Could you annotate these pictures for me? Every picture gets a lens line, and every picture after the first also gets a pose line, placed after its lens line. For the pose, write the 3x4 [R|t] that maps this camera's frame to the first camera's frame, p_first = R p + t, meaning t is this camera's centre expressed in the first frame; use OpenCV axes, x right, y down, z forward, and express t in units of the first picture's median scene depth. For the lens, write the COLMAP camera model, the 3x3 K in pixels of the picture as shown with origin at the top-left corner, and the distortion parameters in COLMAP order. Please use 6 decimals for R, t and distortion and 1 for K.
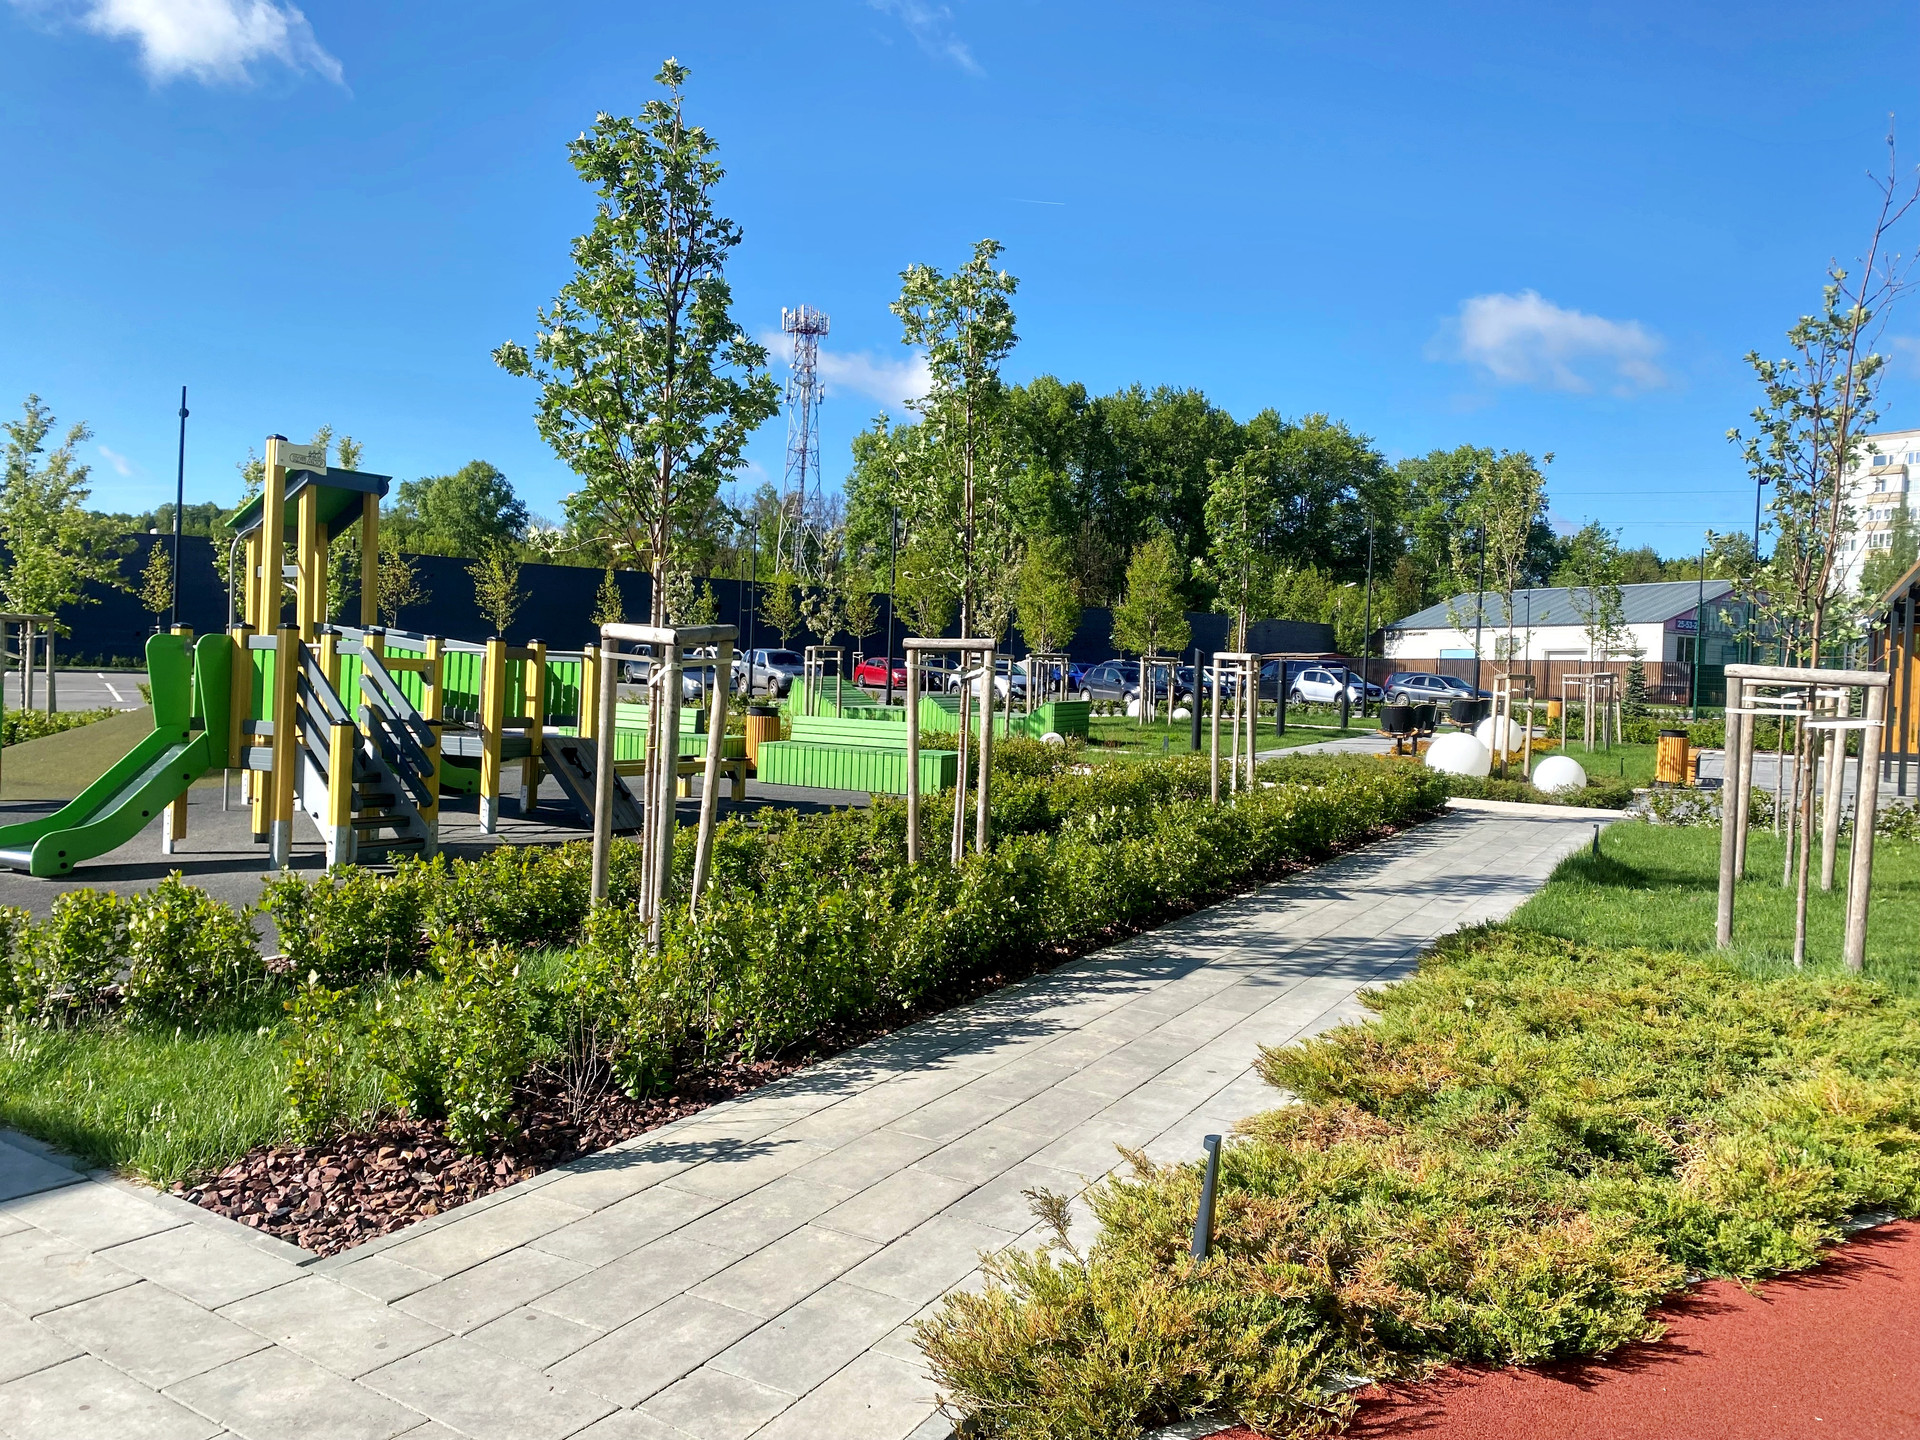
lens RADIAL K [[1460.2, 0, 960.1], [0, 1460.2, 709.2], [0, 0, 1]] dist [0.030330, -0.003934]
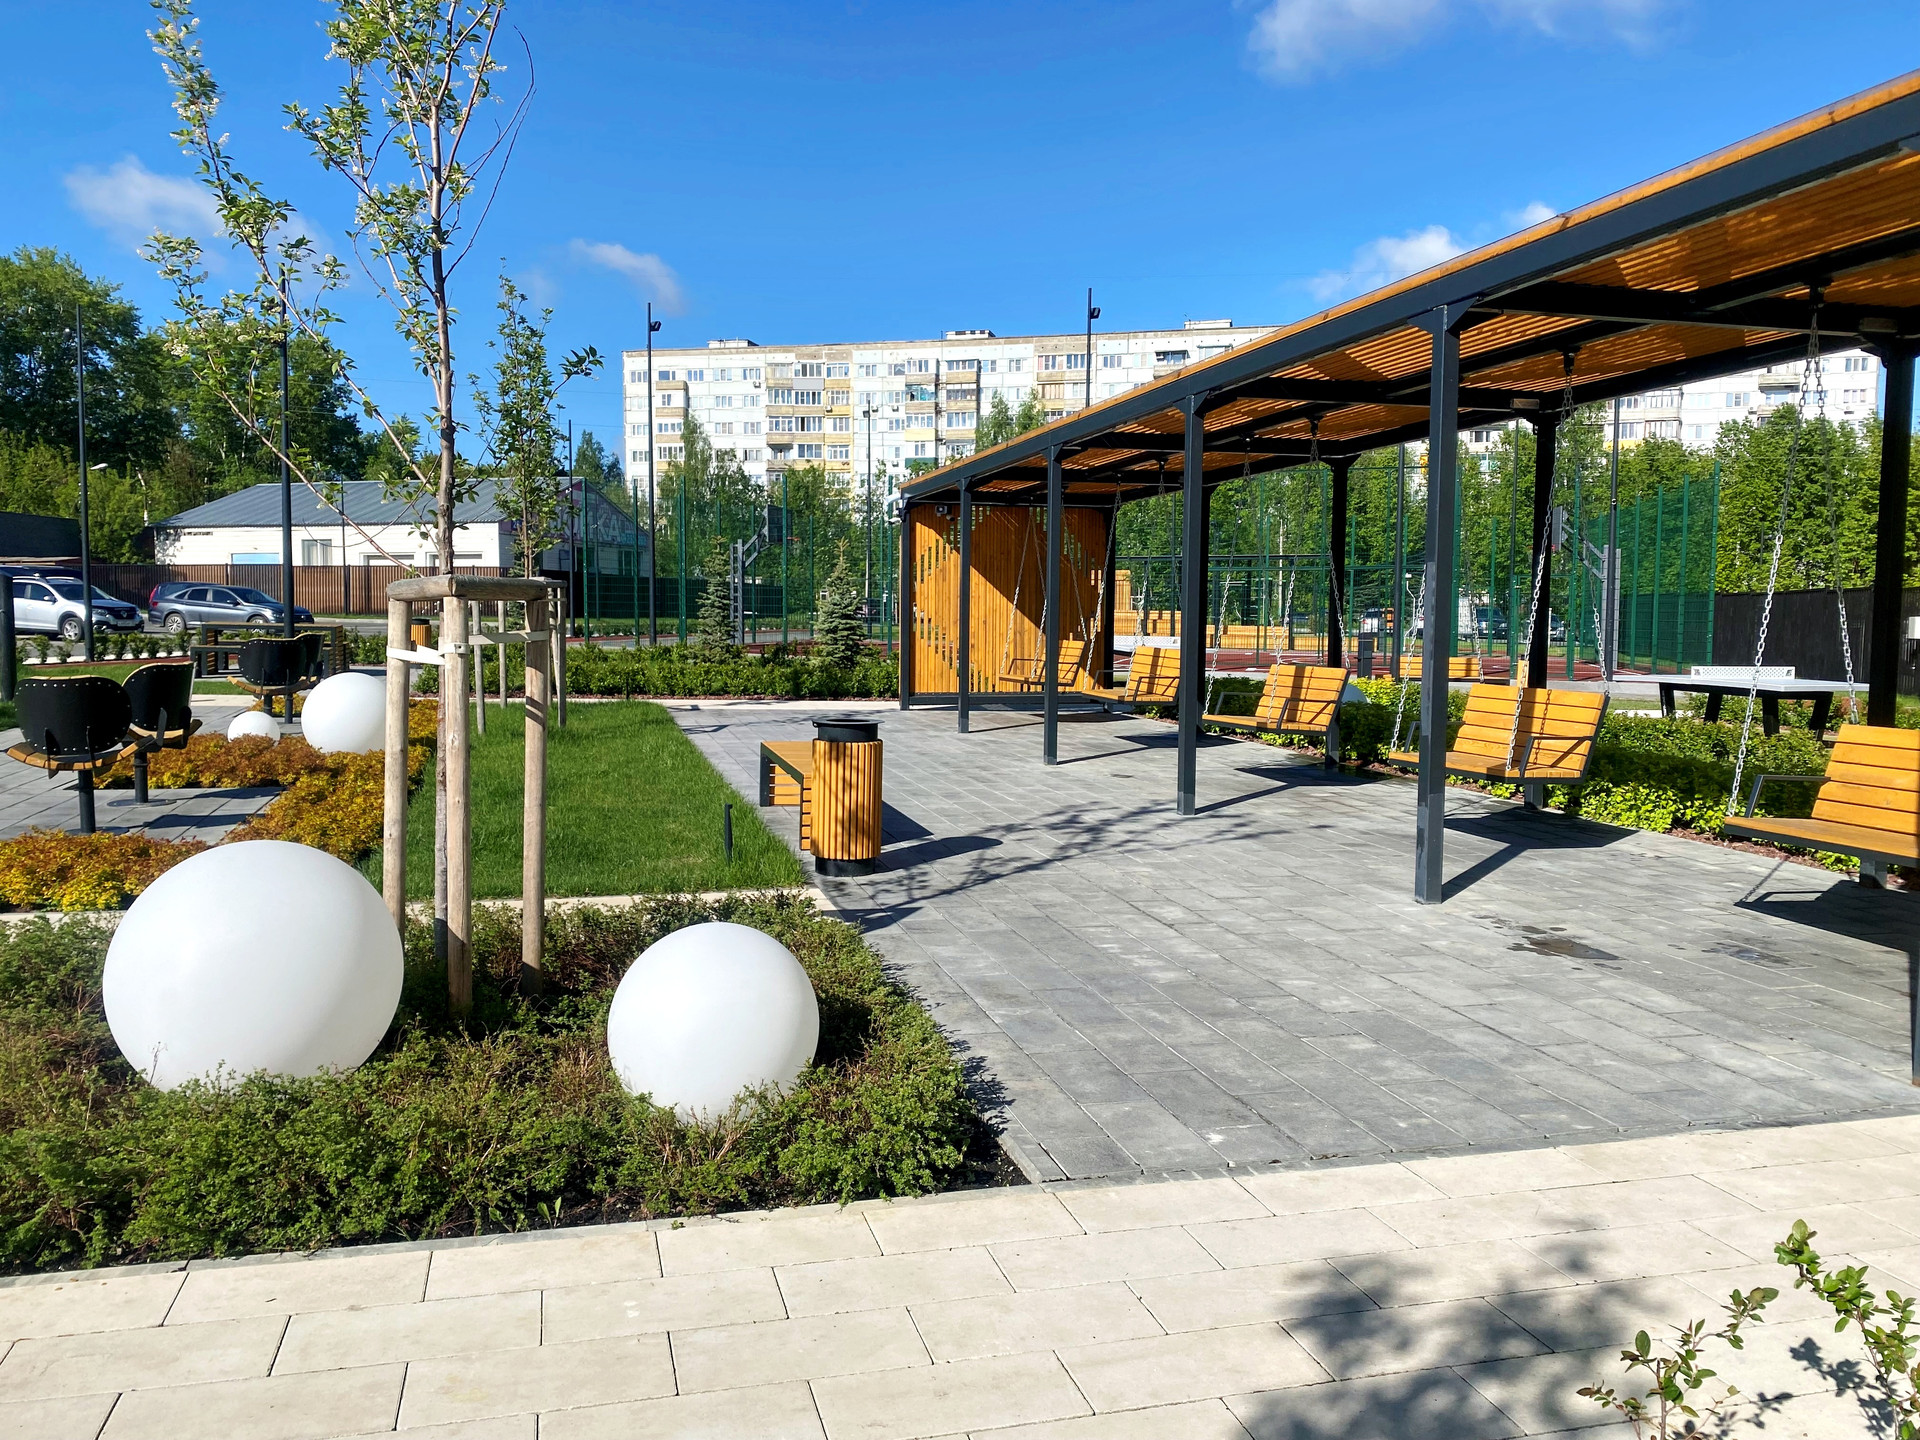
lens RADIAL K [[1460.2, 0, 960.1], [0, 1460.2, 709.2], [0, 0, 1]] dist [0.030330, -0.003934]
pose [[0.717106, -0.072099, 0.693224, 0.040479], [0.029332, 0.996876, 0.073338, -0.002637], [-0.696346, -0.032257, 0.716981, 0.117231]]
